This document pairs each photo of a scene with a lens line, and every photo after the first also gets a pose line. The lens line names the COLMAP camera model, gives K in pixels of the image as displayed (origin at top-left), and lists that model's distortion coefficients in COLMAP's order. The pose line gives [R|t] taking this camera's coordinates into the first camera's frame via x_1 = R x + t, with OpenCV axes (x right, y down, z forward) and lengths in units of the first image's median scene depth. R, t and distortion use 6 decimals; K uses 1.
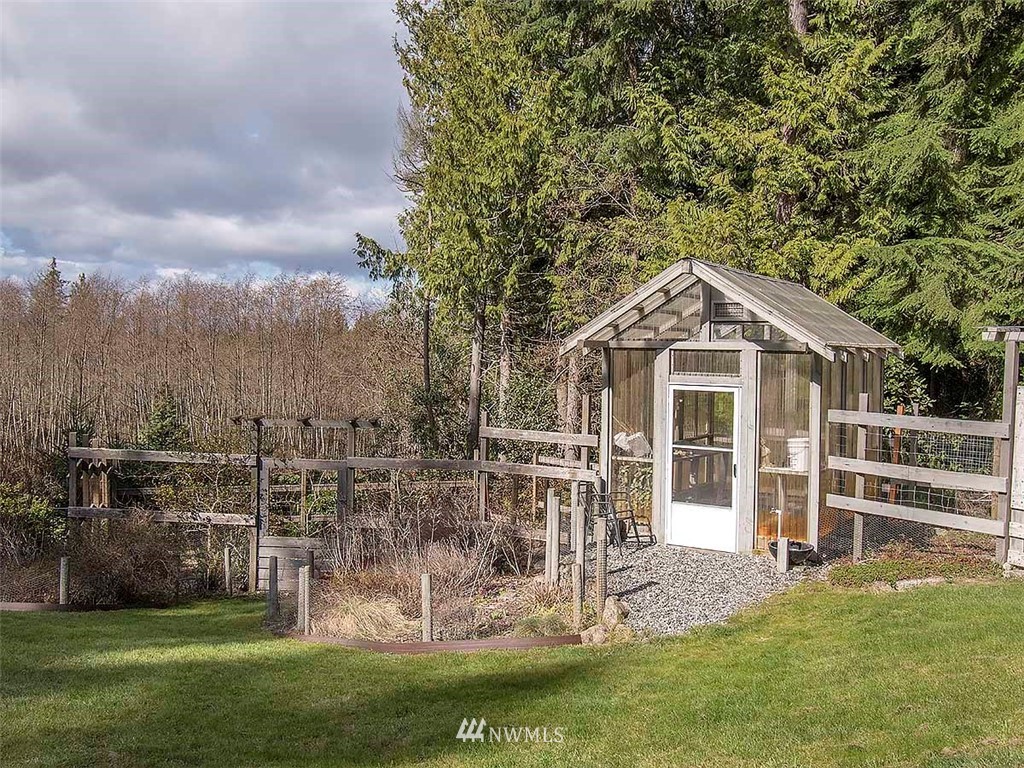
lens RADIAL K [[941.0, 0, 512.0], [0, 941.0, 384.0], [0, 0, 1]] dist [-0.044586, -0.002603]
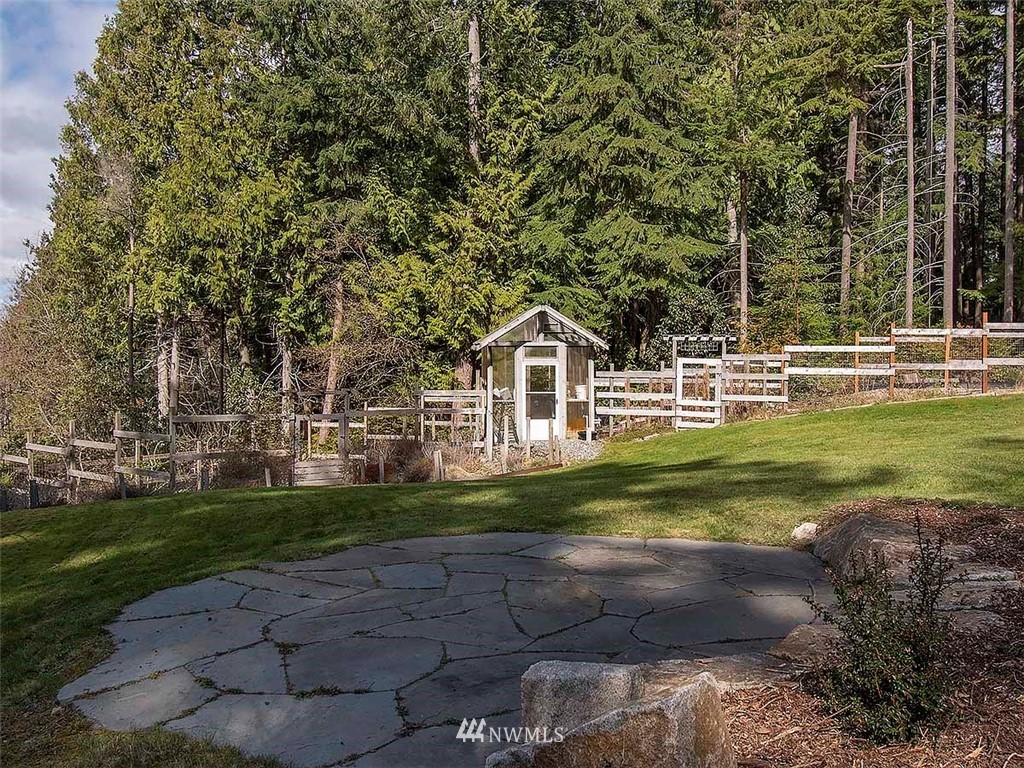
lens RADIAL K [[910.6, 0, 508.7], [0, 910.6, 389.2], [0, 0, 1]] dist [-0.024223, -0.015234]
pose [[0.782451, -0.041166, 0.621350, -1.120539], [0.036775, 0.999126, 0.019886, 0.017368], [-0.621625, 0.007290, 0.783281, -0.559693]]
